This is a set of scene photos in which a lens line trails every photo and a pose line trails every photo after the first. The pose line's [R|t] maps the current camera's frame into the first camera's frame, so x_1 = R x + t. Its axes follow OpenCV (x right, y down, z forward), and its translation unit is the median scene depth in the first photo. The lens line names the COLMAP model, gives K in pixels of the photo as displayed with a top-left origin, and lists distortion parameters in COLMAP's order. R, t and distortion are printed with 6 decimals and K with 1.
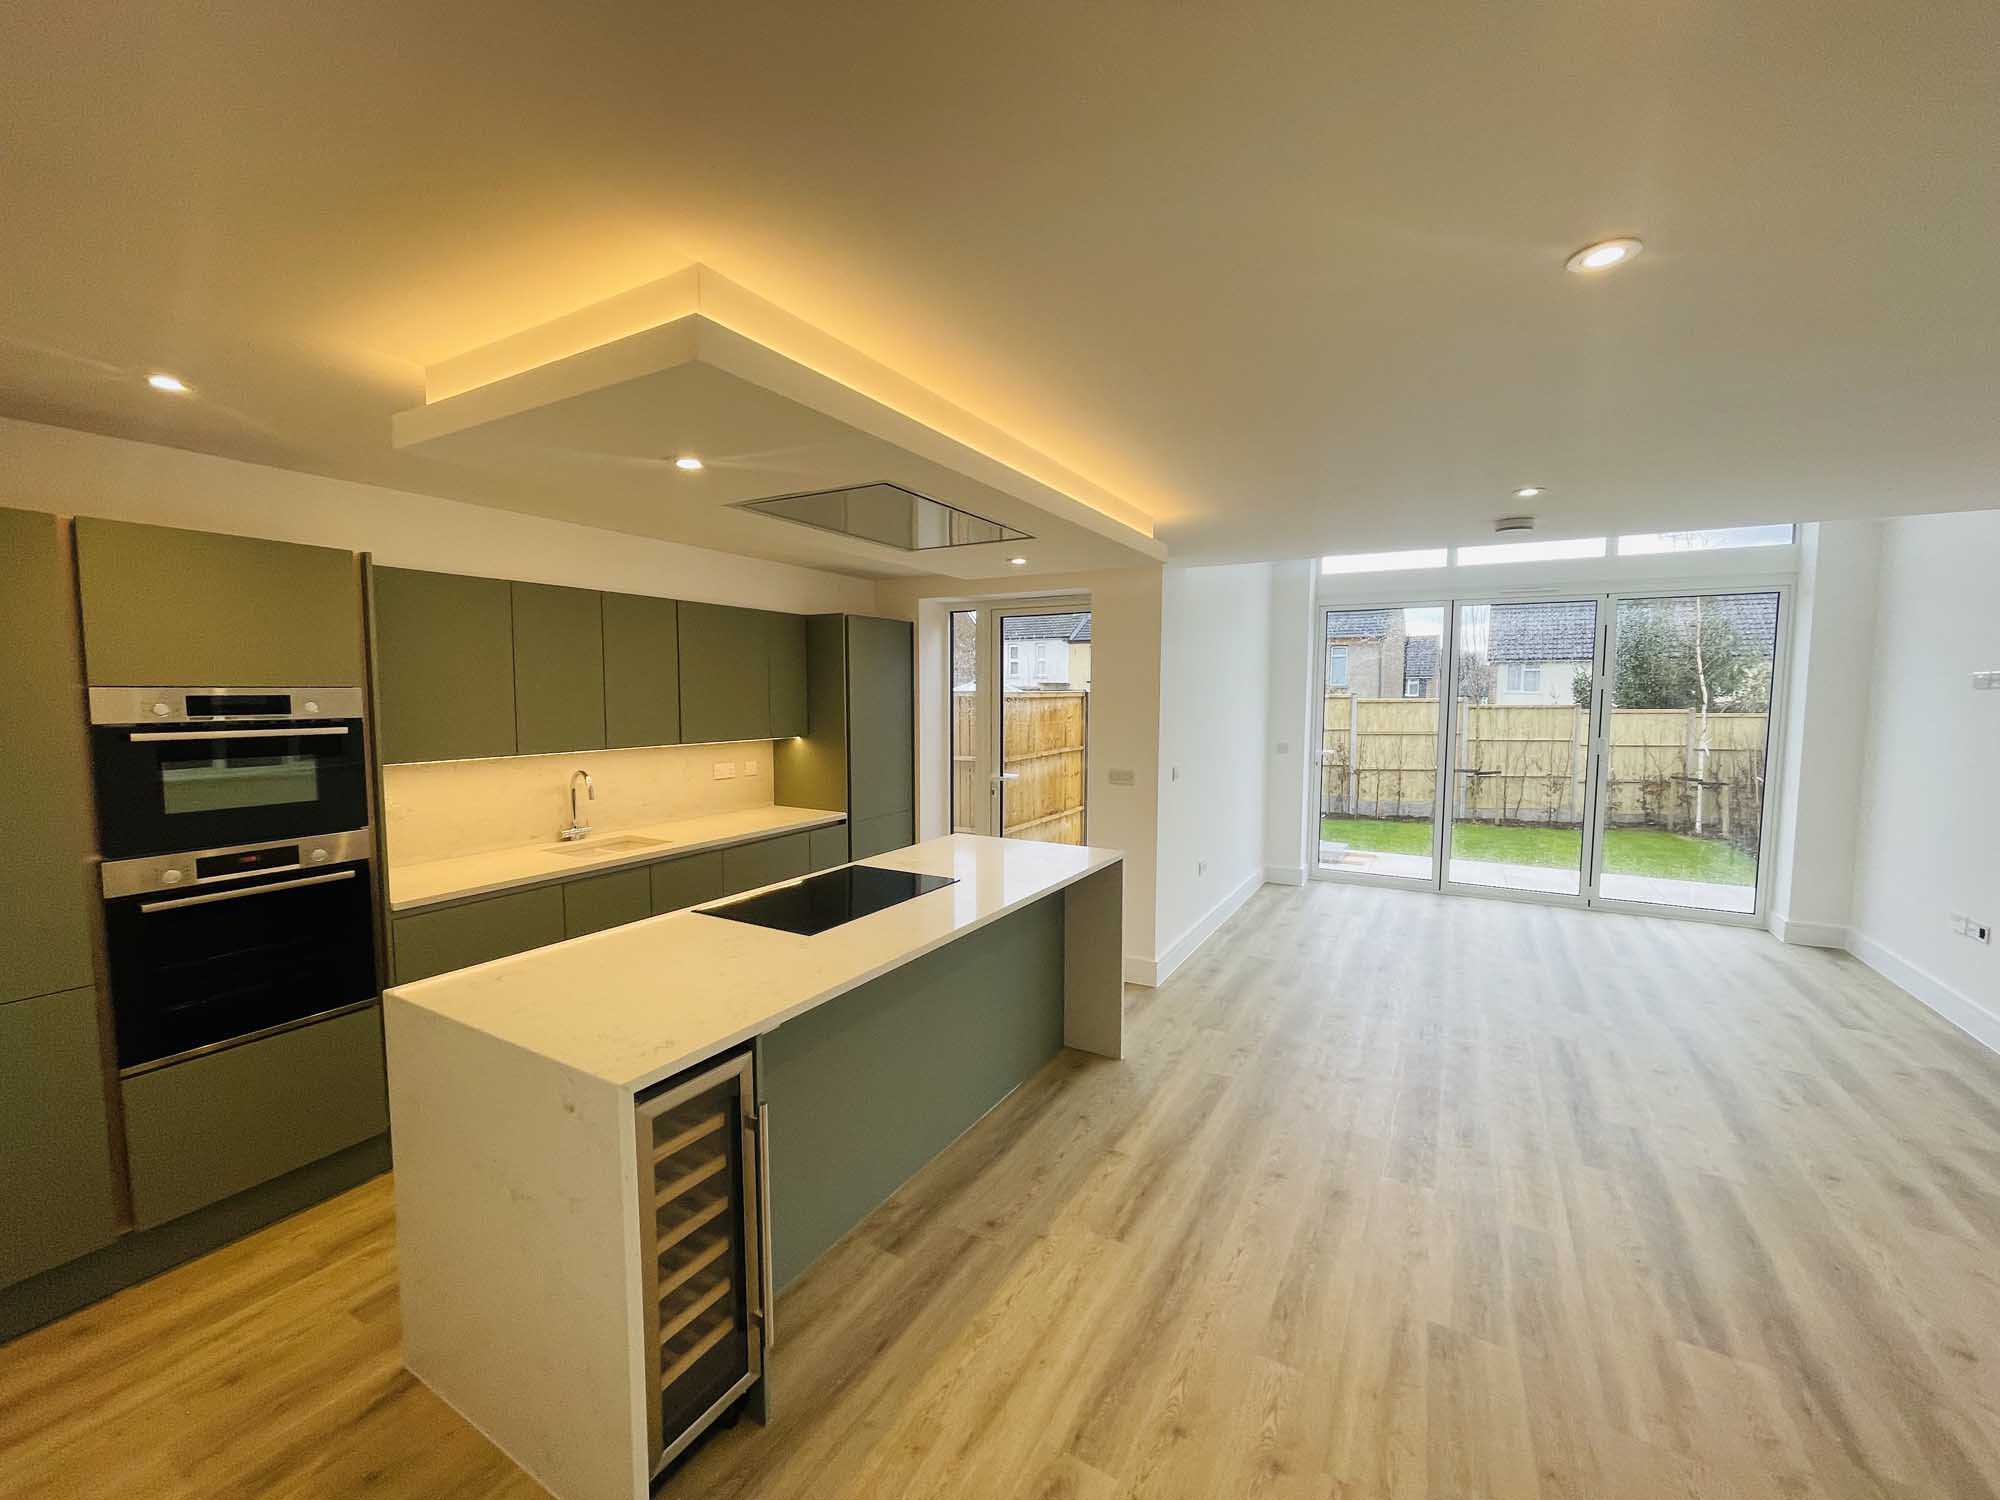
lens RADIAL K [[807.5, 0, 1000.0], [0, 807.5, 750.0], [0, 0, 1]] dist [0.000556, 0.000043]
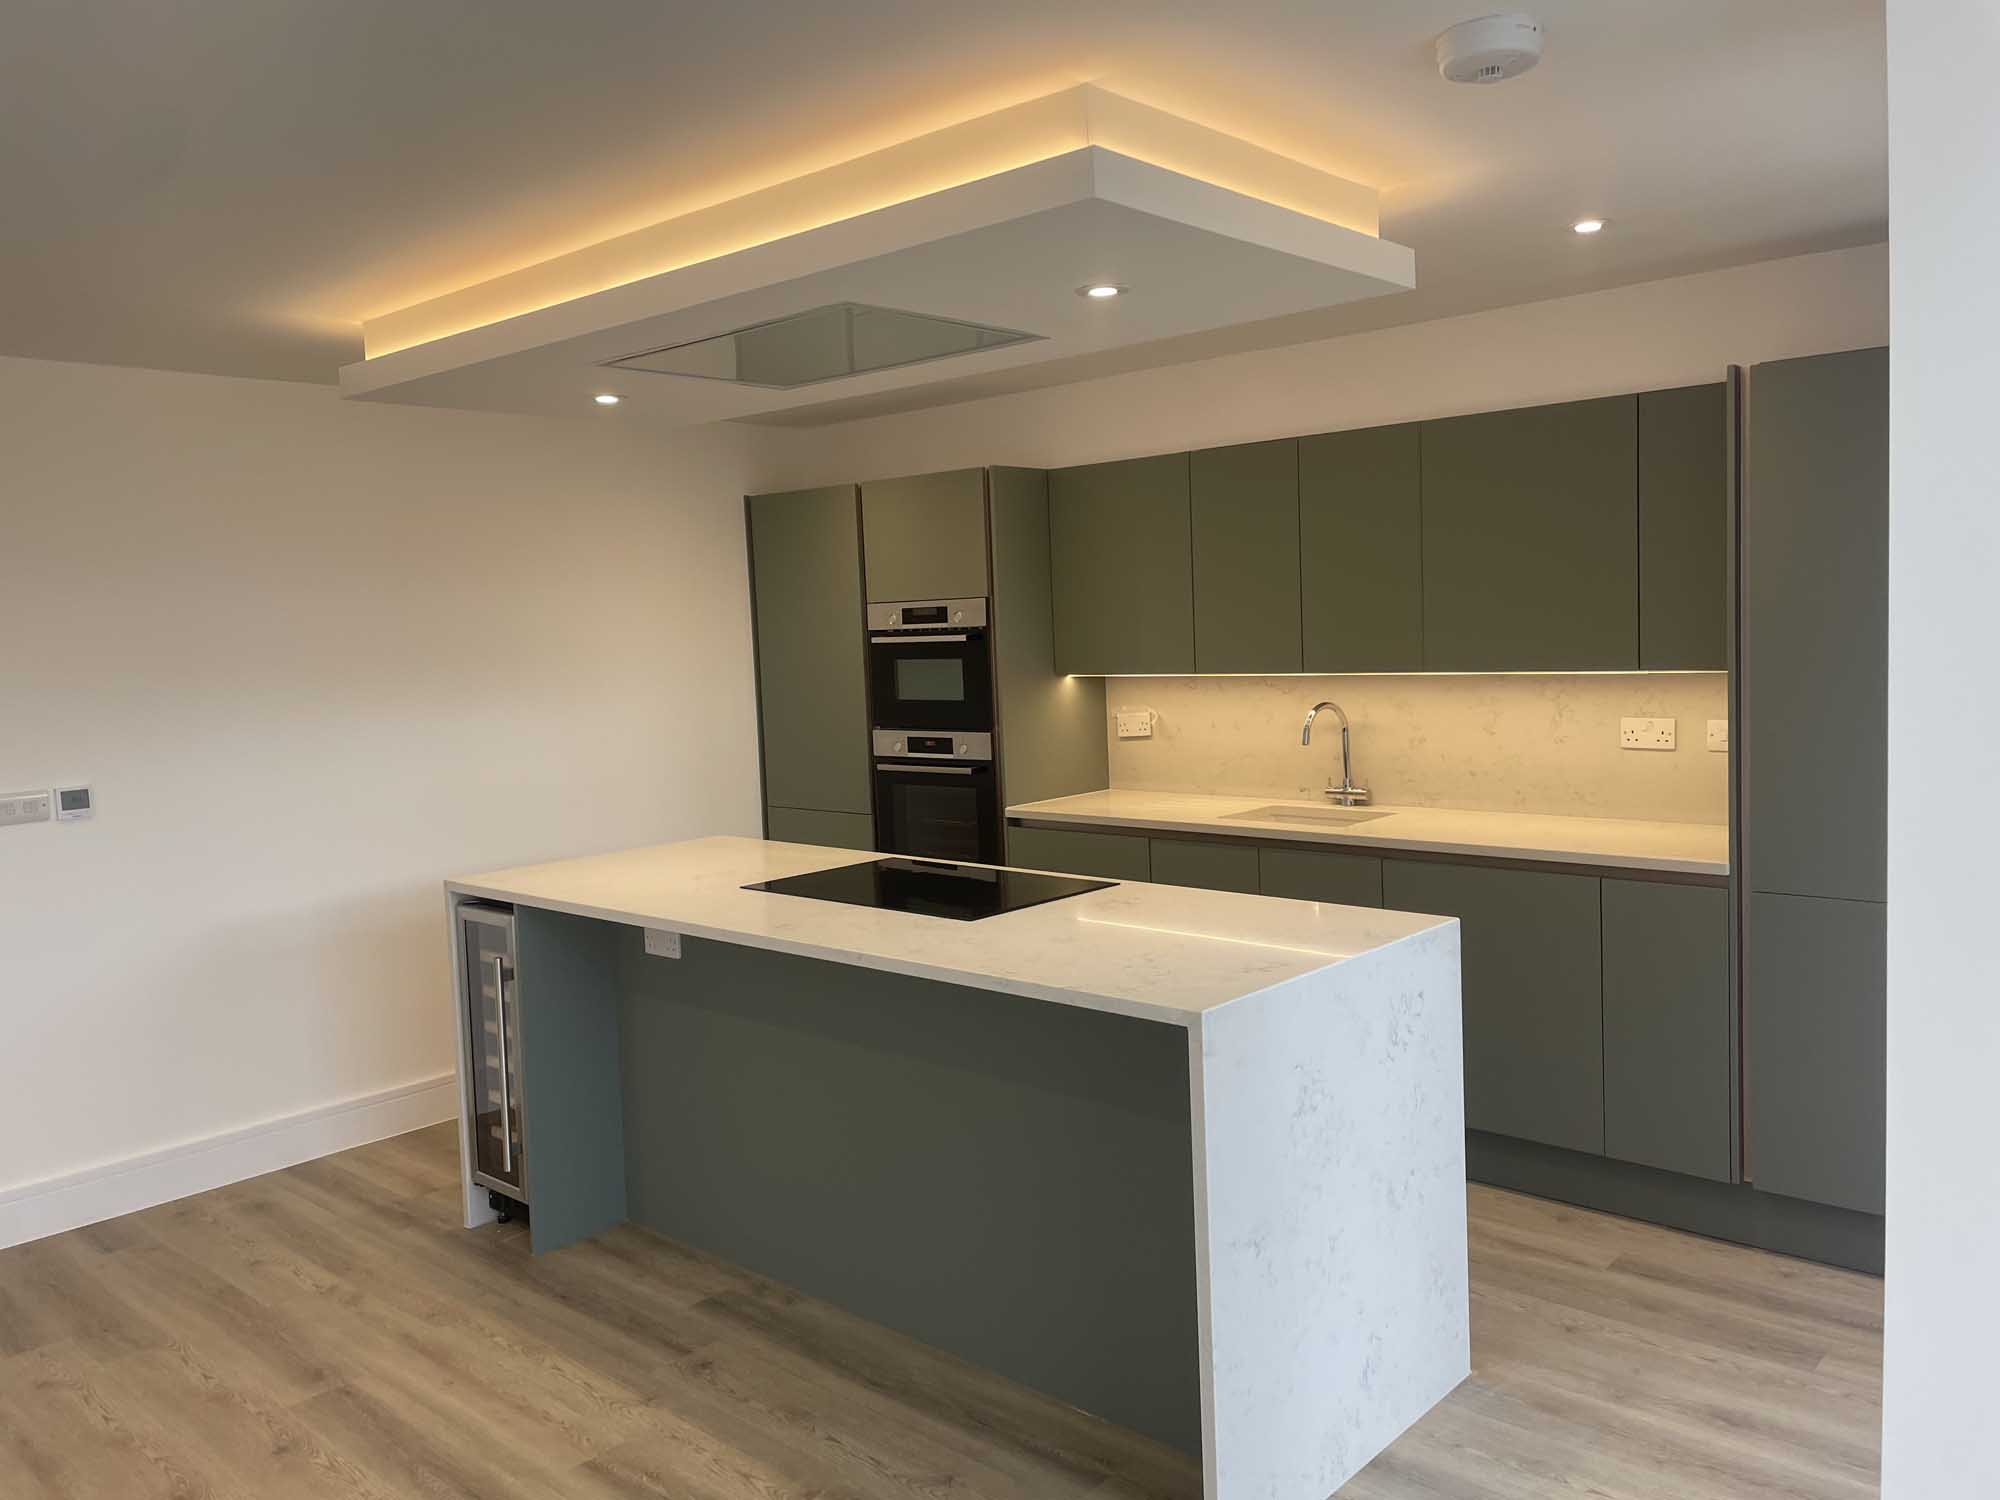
lens RADIAL K [[1504.4, 0, 1000.0], [0, 1504.4, 750.0], [0, 0, 1]] dist [0.144435, -0.191641]
pose [[-0.212298, 0.090358, -0.973019, 1.245252], [-0.032926, 0.994489, 0.099536, -0.083222], [0.976650, 0.053168, -0.208153, 1.590364]]
